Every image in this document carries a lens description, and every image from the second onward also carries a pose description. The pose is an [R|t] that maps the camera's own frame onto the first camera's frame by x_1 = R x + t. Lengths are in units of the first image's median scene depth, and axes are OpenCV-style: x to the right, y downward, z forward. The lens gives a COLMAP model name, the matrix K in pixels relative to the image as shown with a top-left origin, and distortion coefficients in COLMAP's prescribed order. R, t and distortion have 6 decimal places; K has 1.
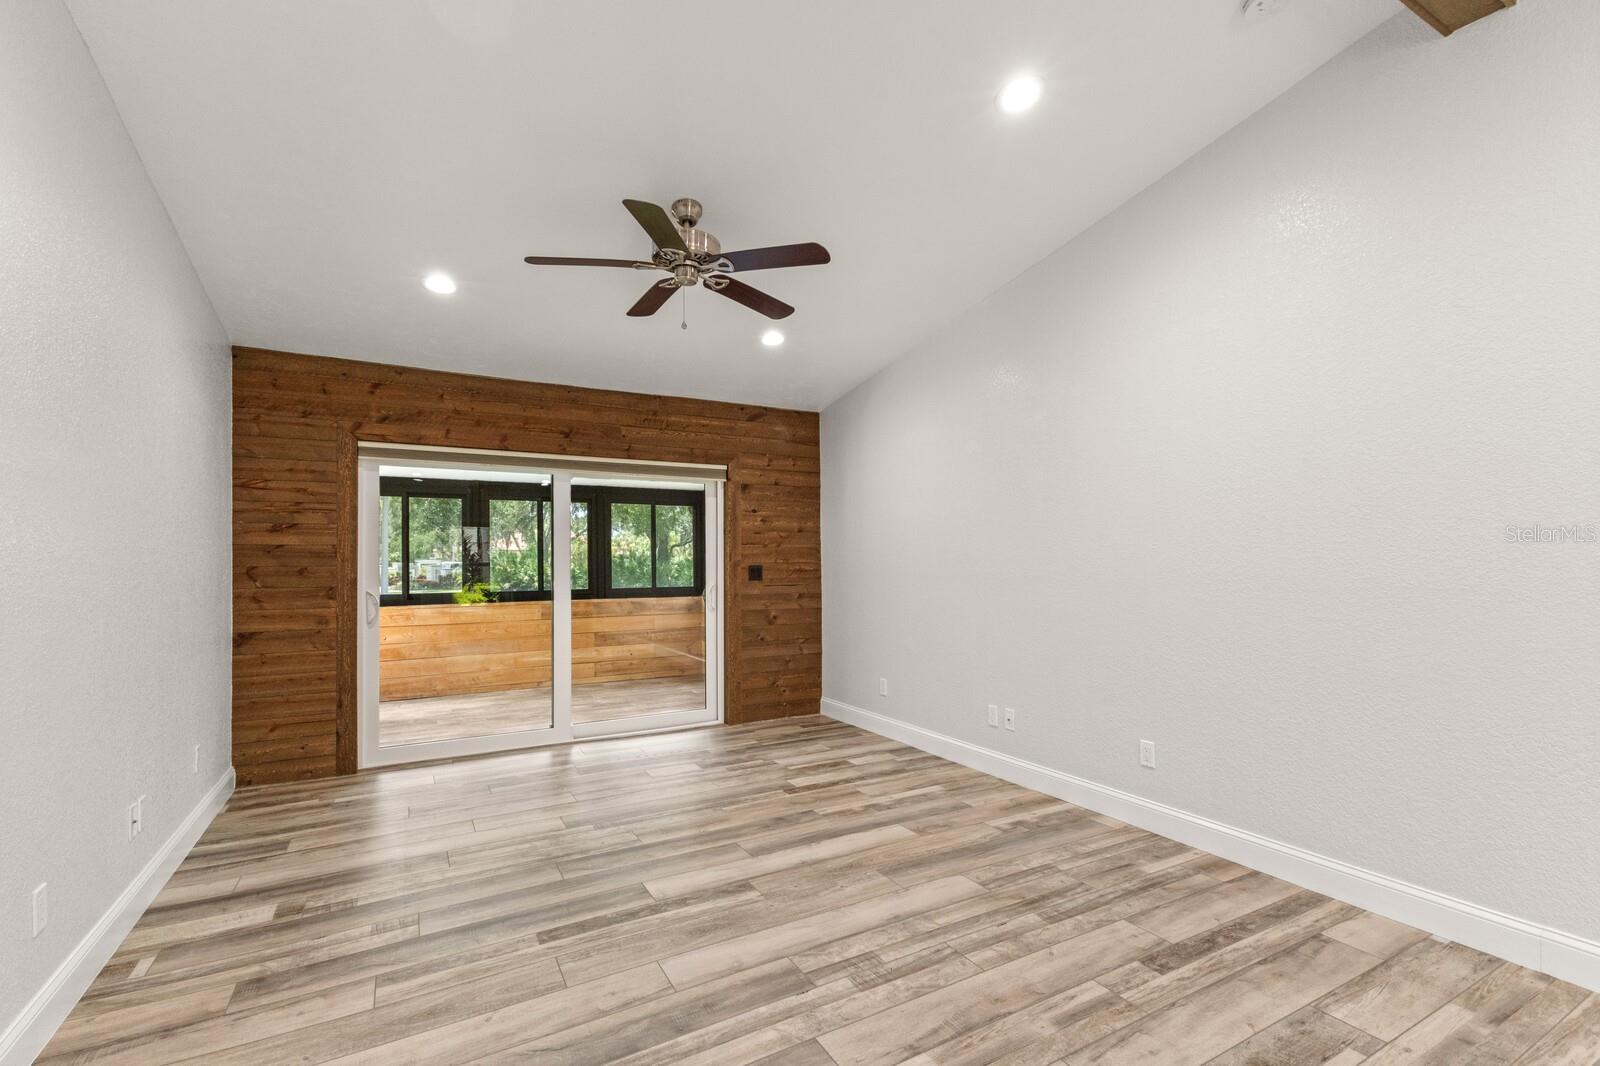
lens RADIAL K [[700.7, 0, 787.1], [0, 700.7, 556.8], [0, 0, 1]] dist [0.019181, -0.003365]
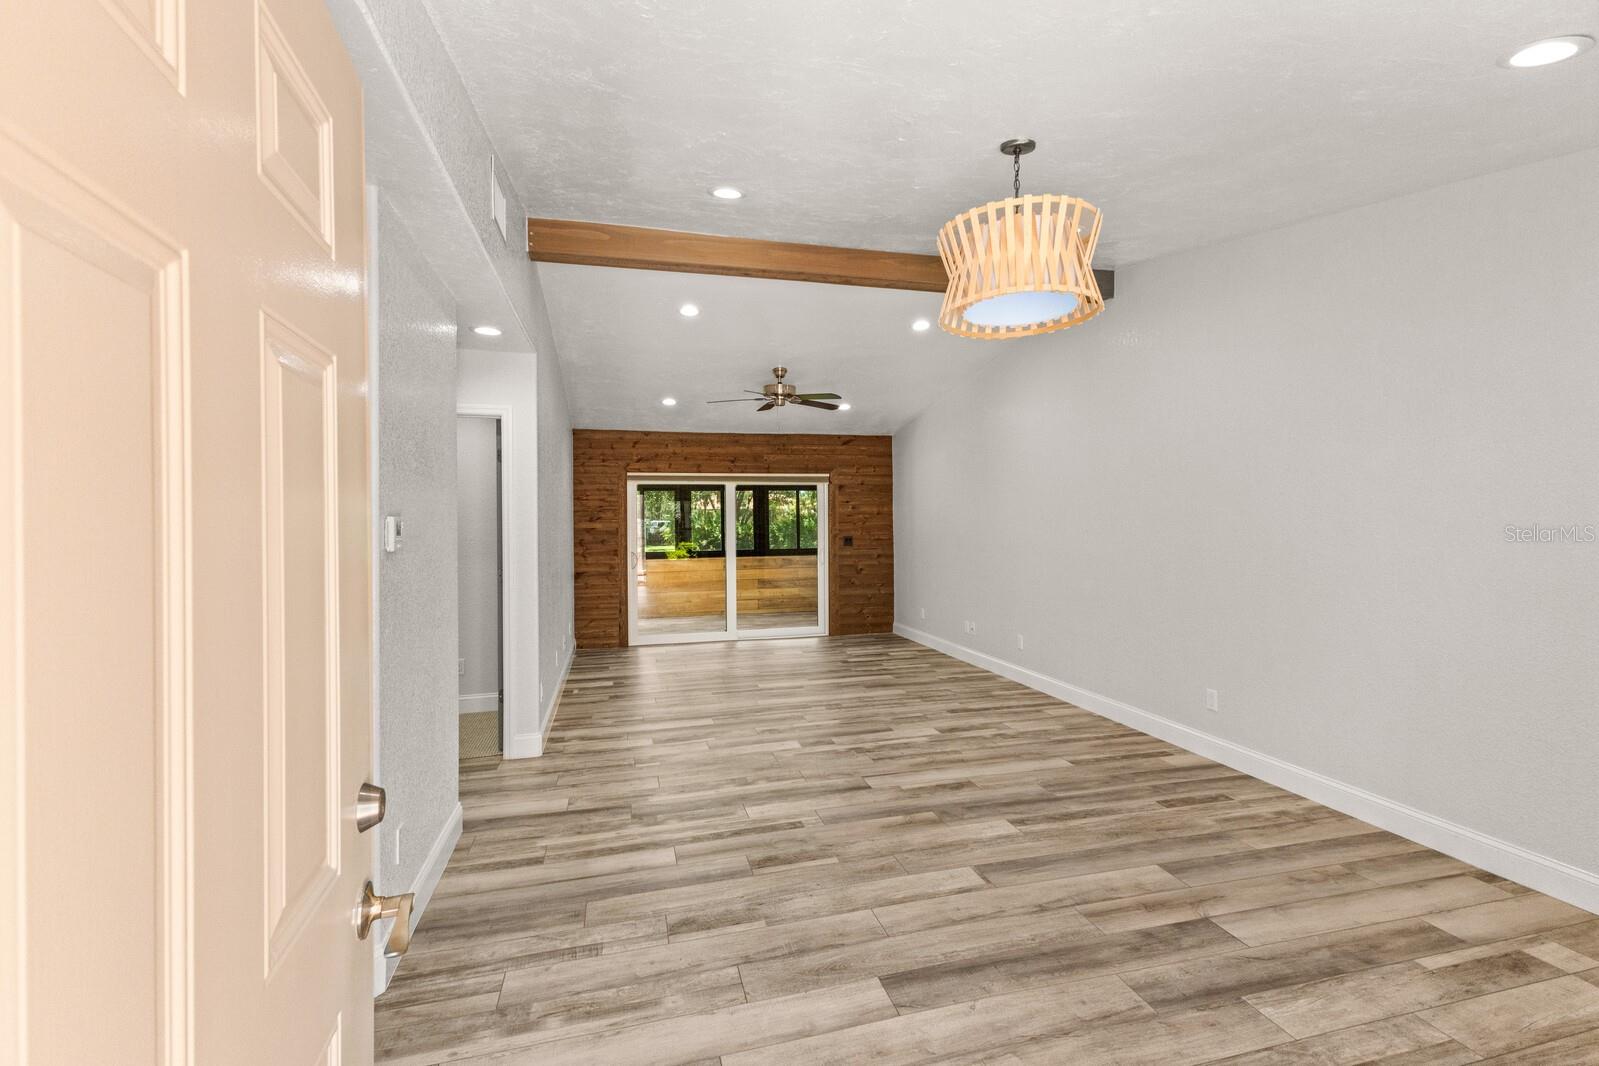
lens RADIAL K [[700.3, 0, 797.3], [0, 700.3, 518.5], [0, 0, 1]] dist [0.019181, -0.003365]
pose [[0.969242, -0.004879, -0.246063, 0.322413], [0.006502, 0.999962, 0.005784, -0.053489], [0.246025, -0.007206, 0.969237, -0.774919]]
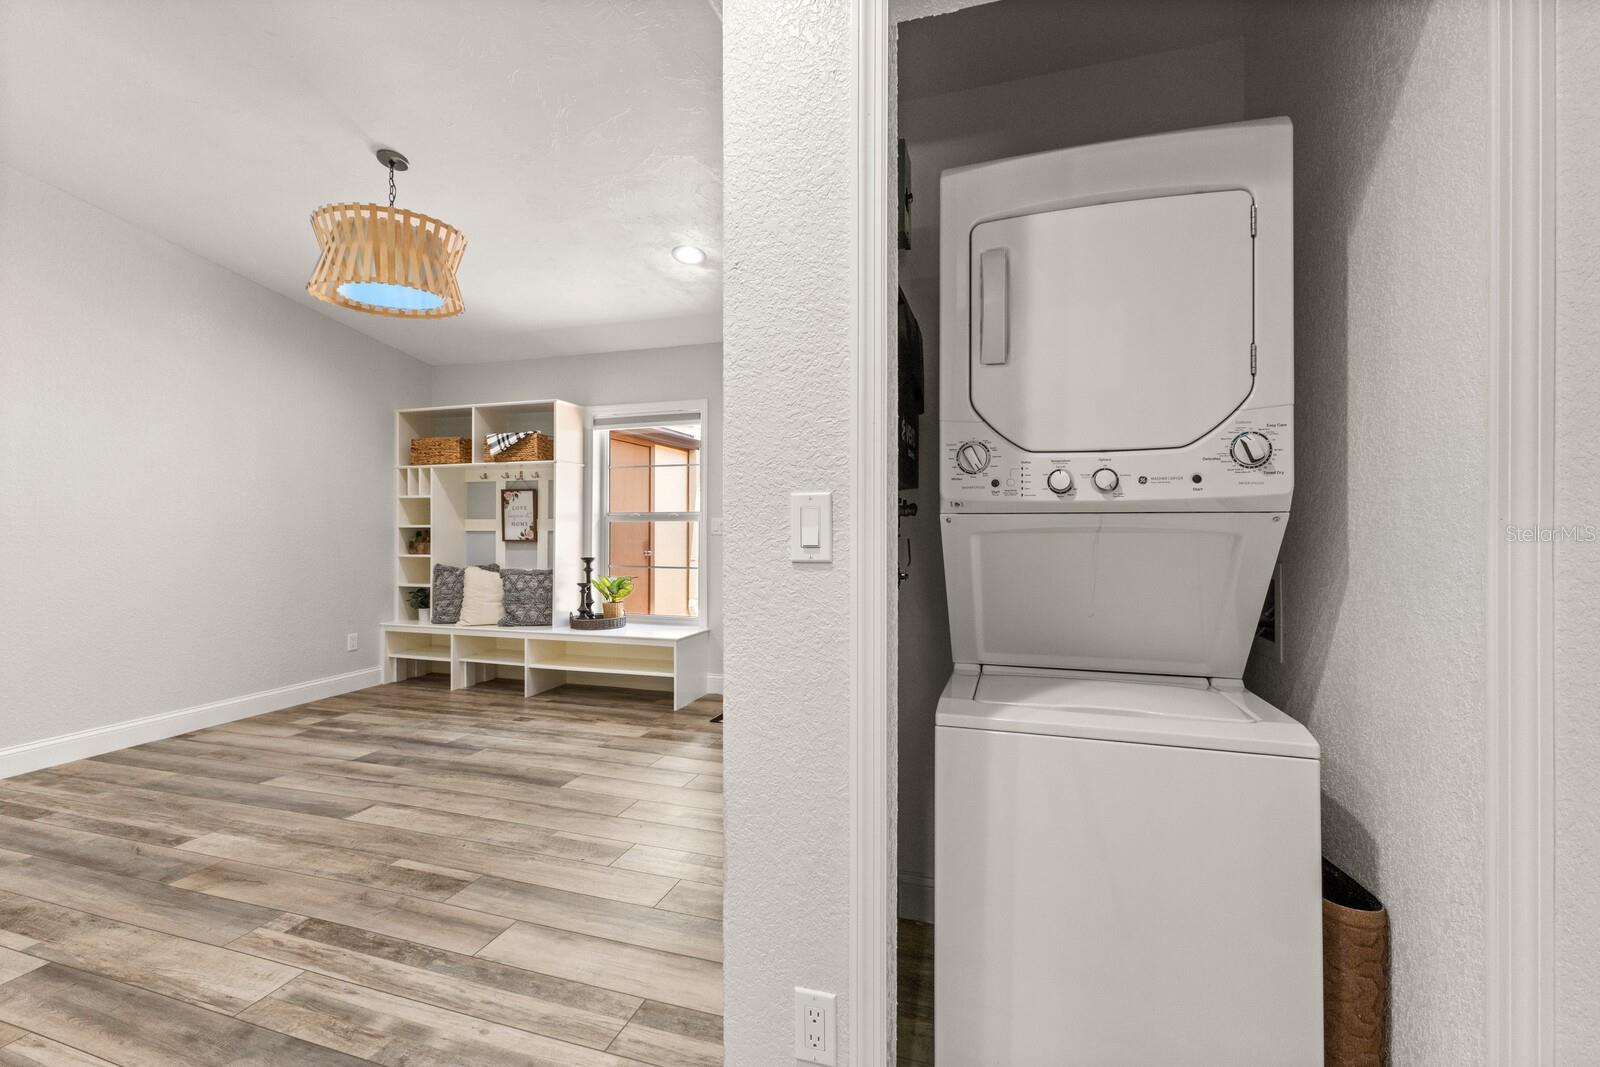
lens RADIAL K [[700.7, 0, 794.4], [0, 700.7, 522.6], [0, 0, 1]] dist [0.019181, -0.003365]
pose [[-0.675008, 0.007503, 0.737772, -0.510165], [-0.000400, 0.999944, -0.010535, 0.015241], [-0.737810, -0.007406, -0.674968, 0.101557]]
